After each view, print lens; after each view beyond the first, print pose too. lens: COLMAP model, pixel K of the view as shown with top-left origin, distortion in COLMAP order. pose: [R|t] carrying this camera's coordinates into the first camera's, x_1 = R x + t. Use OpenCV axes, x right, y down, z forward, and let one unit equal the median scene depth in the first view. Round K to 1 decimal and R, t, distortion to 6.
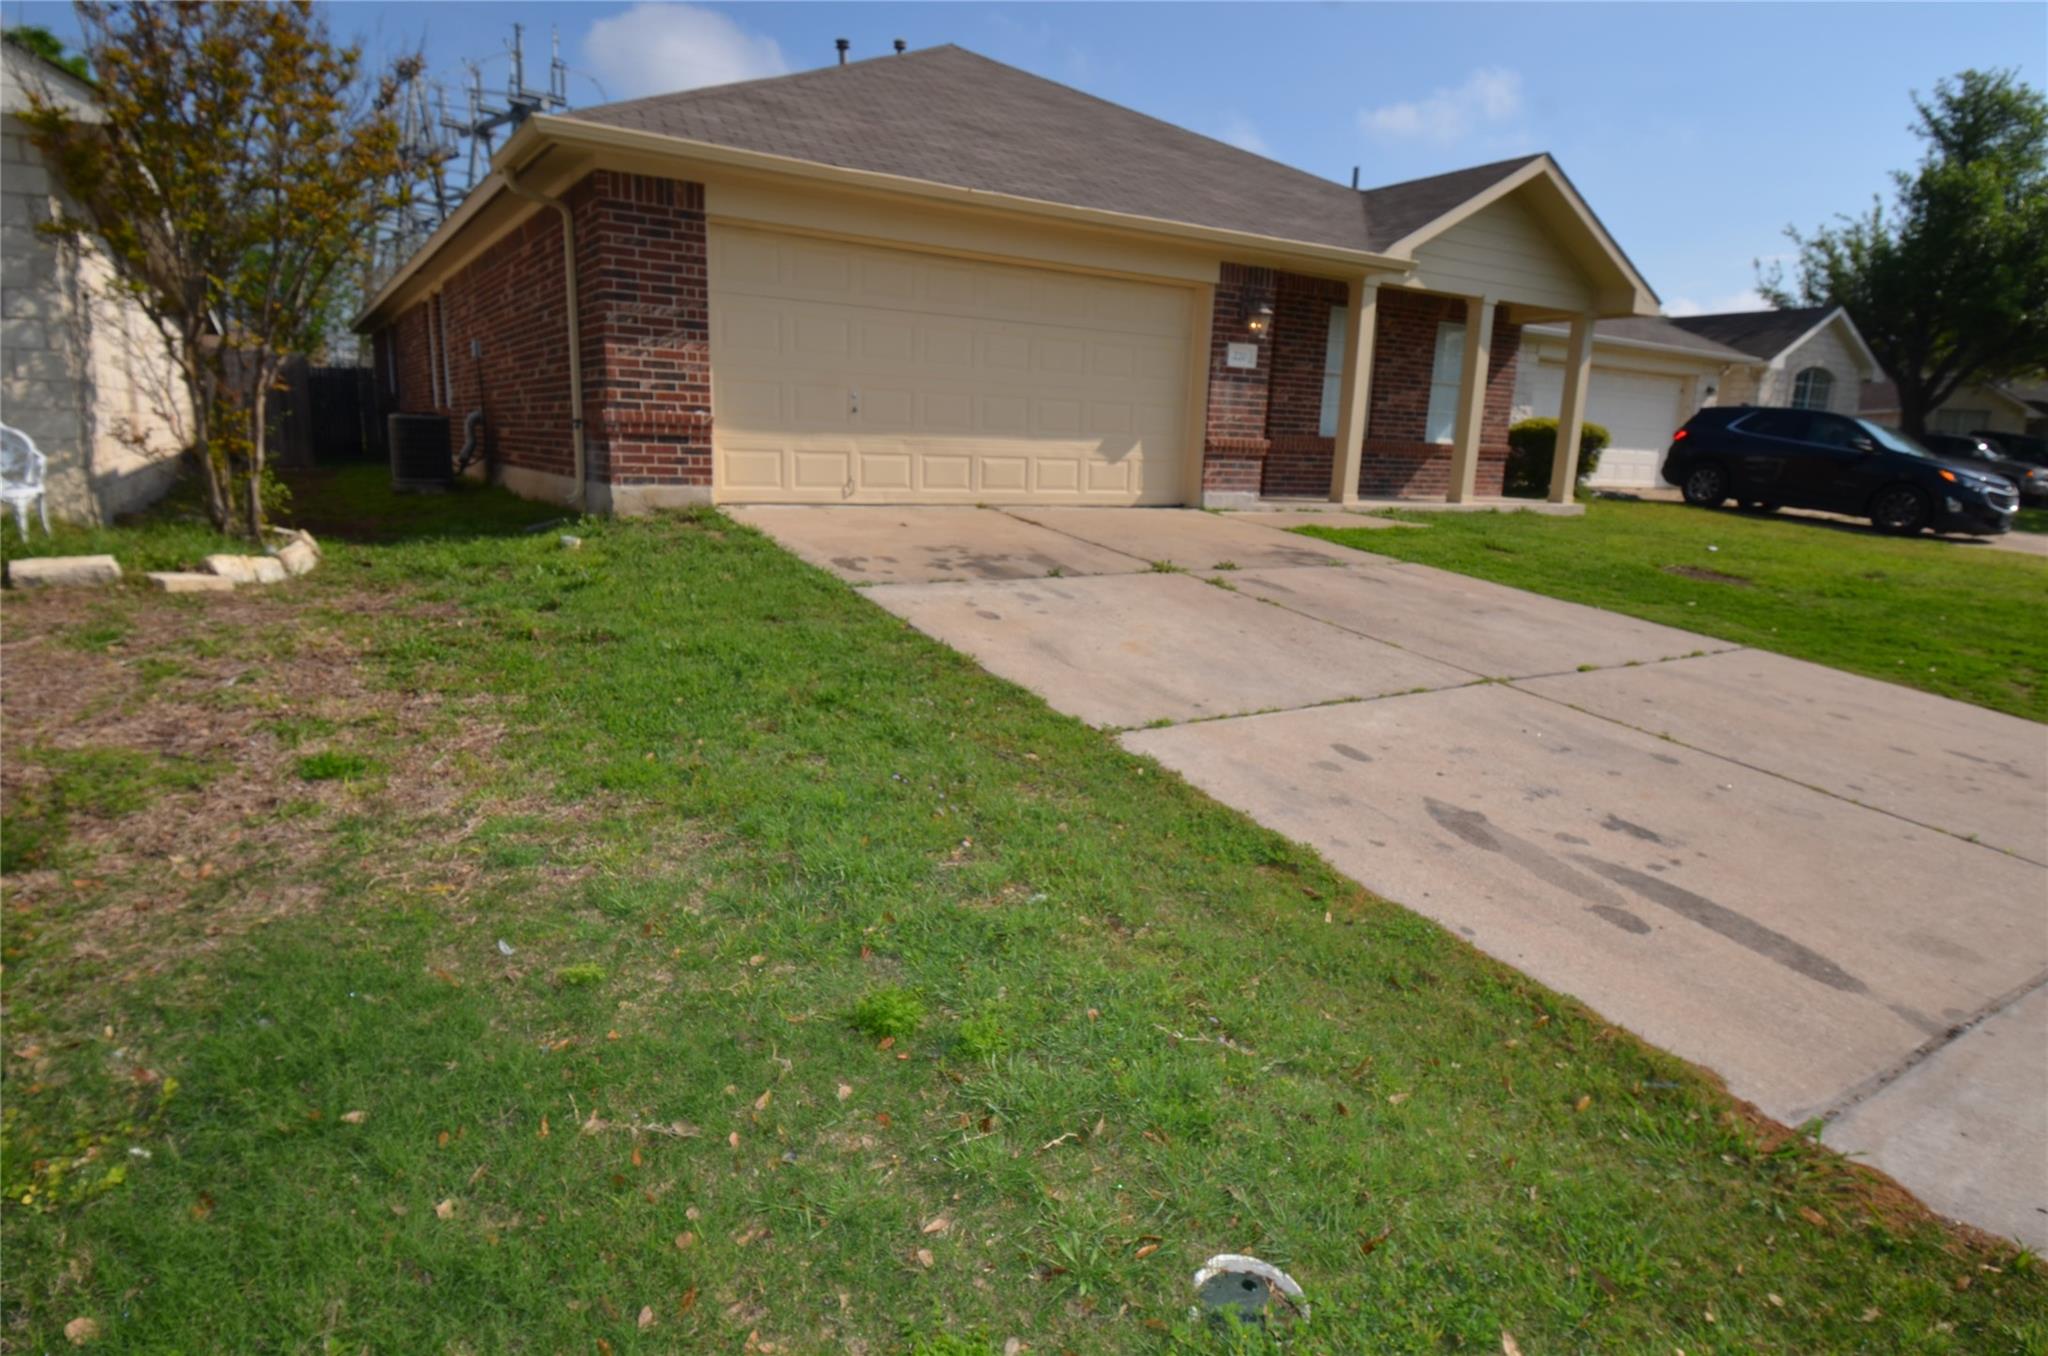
lens RADIAL K [[1167.8, 0, 1019.3], [0, 1167.8, 696.6], [0, 0, 1]] dist [0.009517, -0.022646]
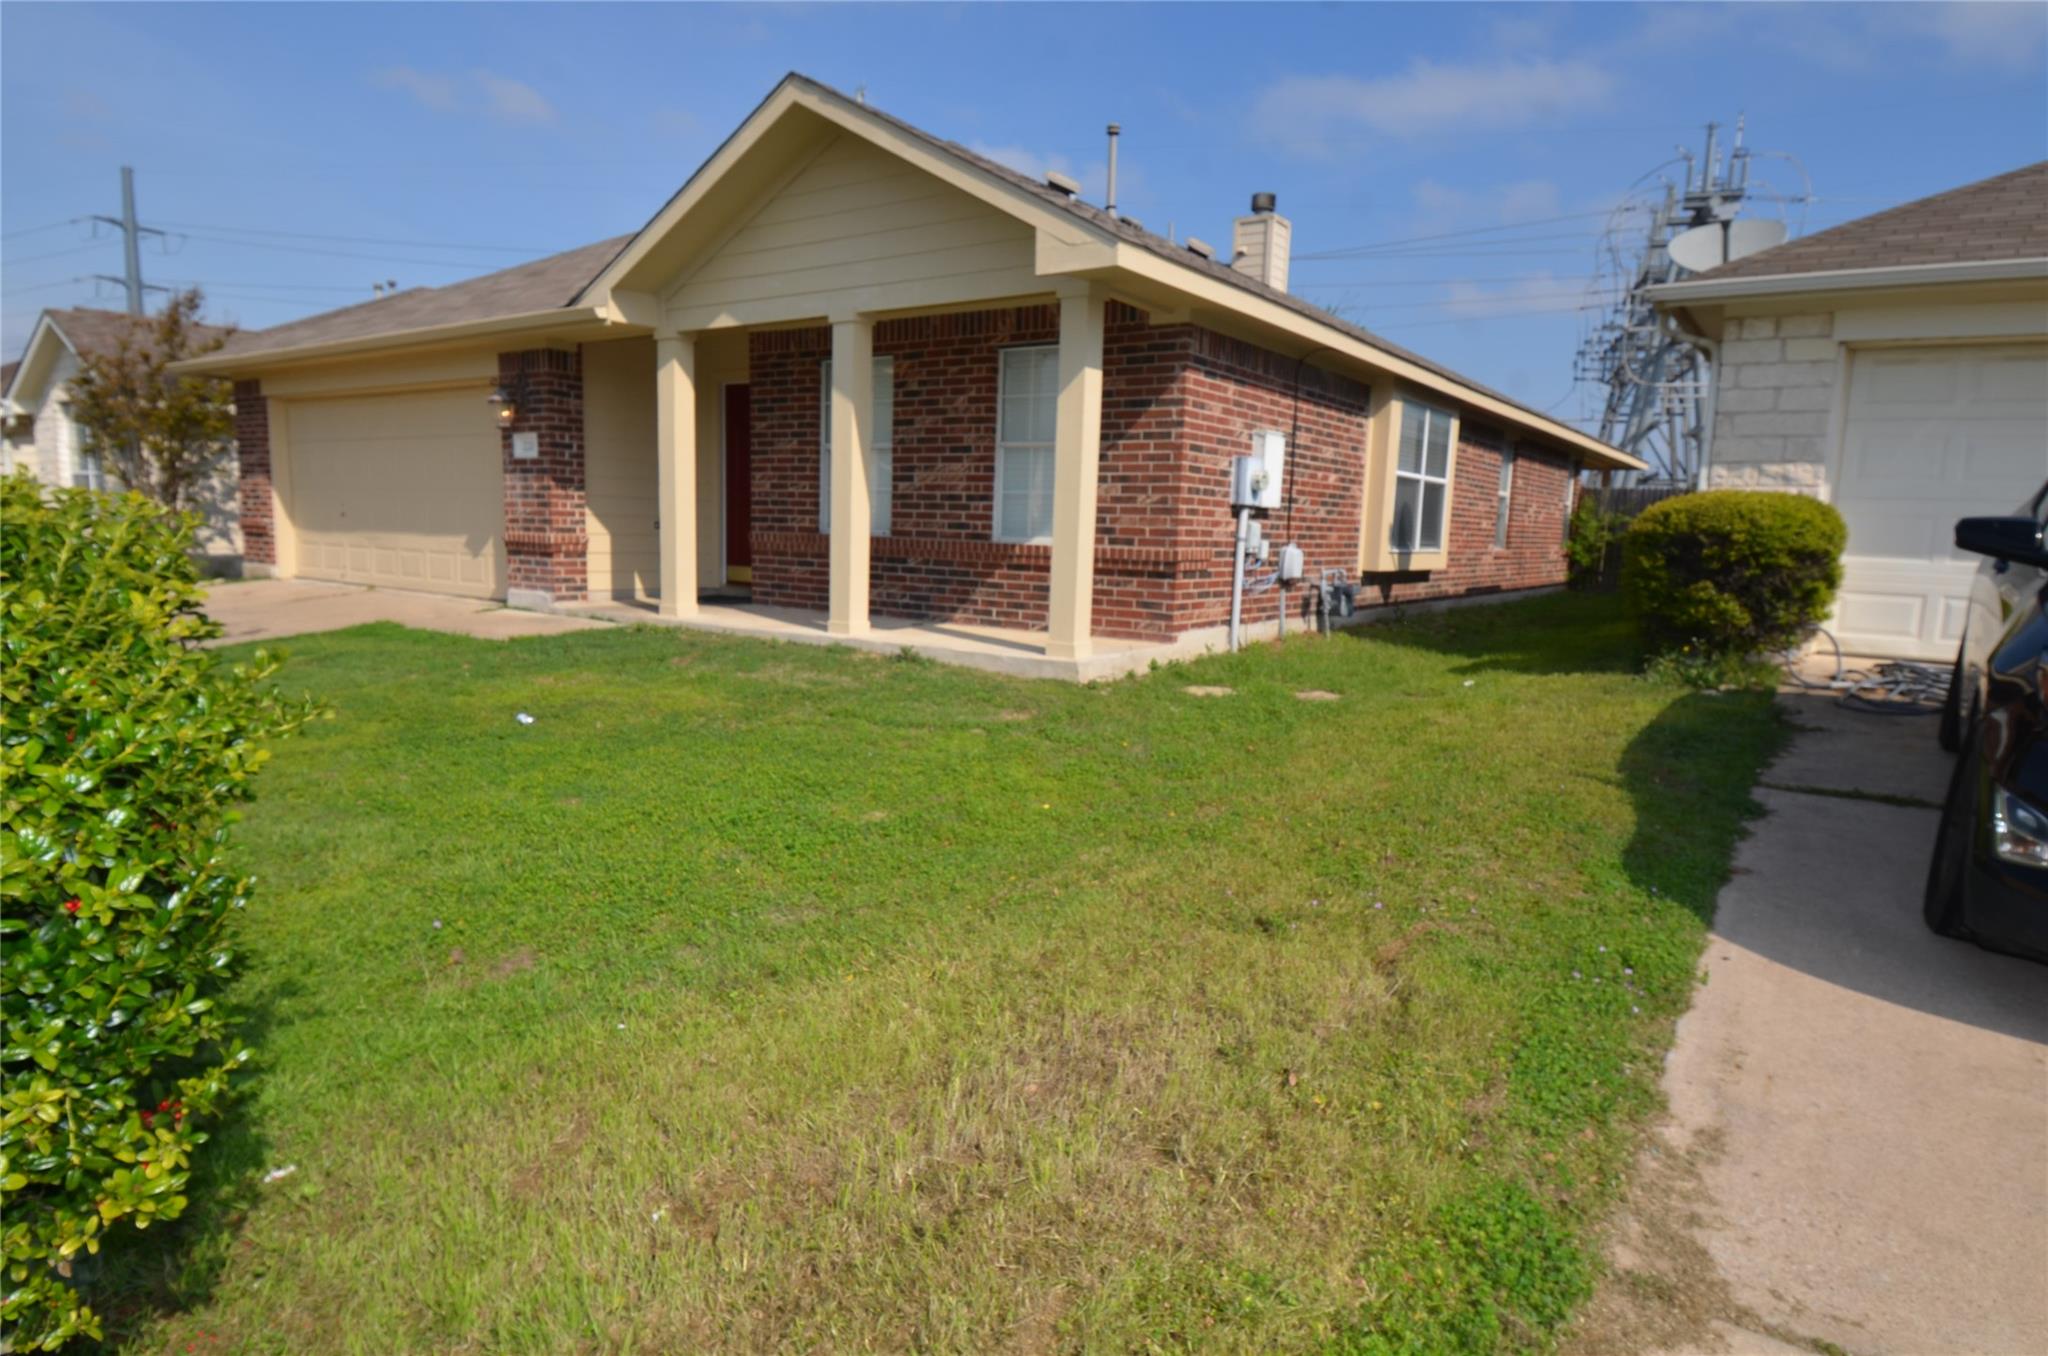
lens RADIAL K [[1167.8, 0, 1019.3], [0, 1167.8, 696.6], [0, 0, 1]] dist [0.009517, -0.022646]
pose [[0.390046, 0.112755, -0.913866, 1.194694], [-0.209891, 0.977234, 0.030990, -0.204377], [0.896554, 0.179725, 0.404832, 0.994589]]
